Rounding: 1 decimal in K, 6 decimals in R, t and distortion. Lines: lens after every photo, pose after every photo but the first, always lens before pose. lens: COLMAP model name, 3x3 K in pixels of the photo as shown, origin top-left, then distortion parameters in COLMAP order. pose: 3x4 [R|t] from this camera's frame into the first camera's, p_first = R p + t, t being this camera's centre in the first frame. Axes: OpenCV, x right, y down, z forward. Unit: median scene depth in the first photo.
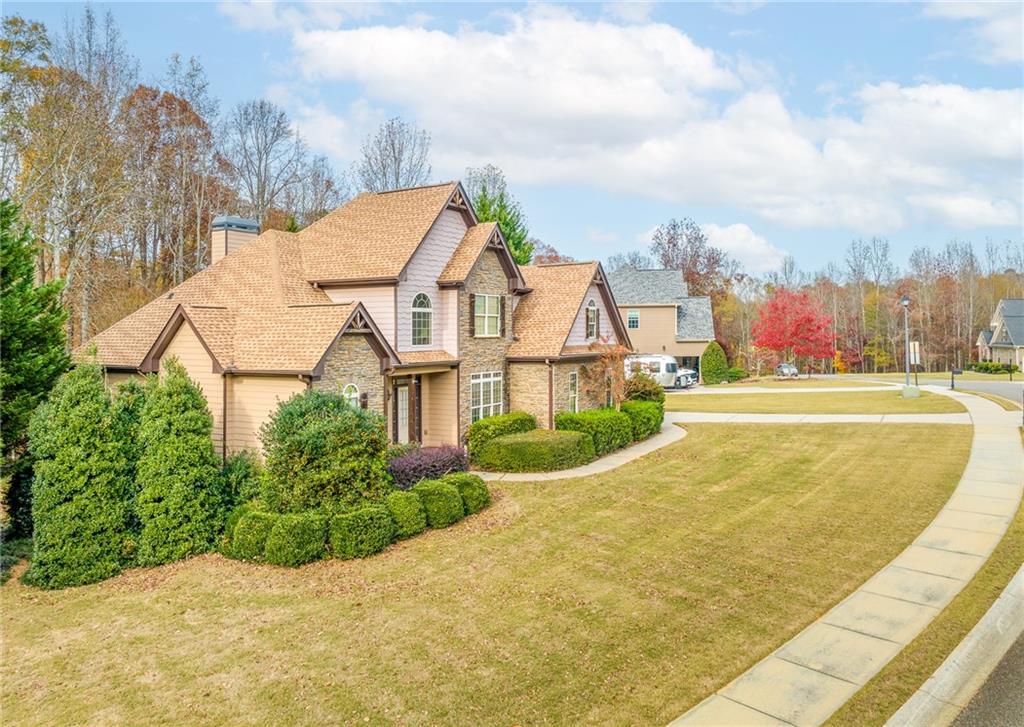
lens RADIAL K [[783.9, 0, 511.3], [0, 783.9, 365.4], [0, 0, 1]] dist [0.004556, 0.000110]
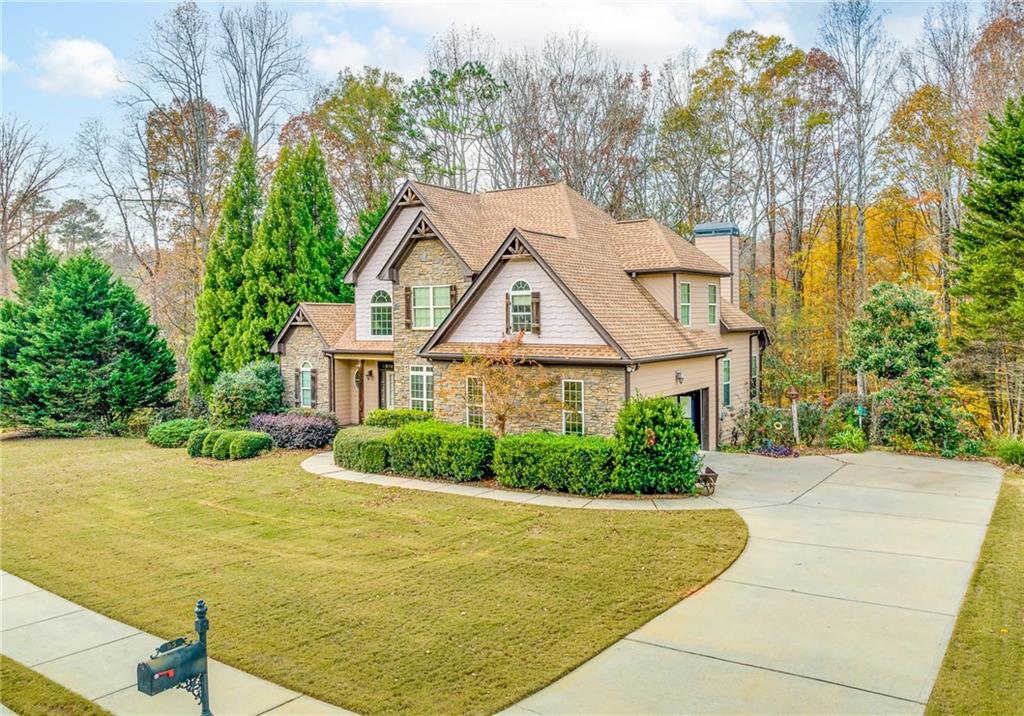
lens RADIAL K [[810.1, 0, 512.3], [0, 810.1, 360.8], [0, 0, 1]] dist [0.003825, -0.000857]
pose [[-0.094708, 0.050839, -0.994206, 0.992502], [-0.041134, 0.997642, 0.054933, -0.059045], [0.994655, 0.046098, -0.092394, 1.237821]]
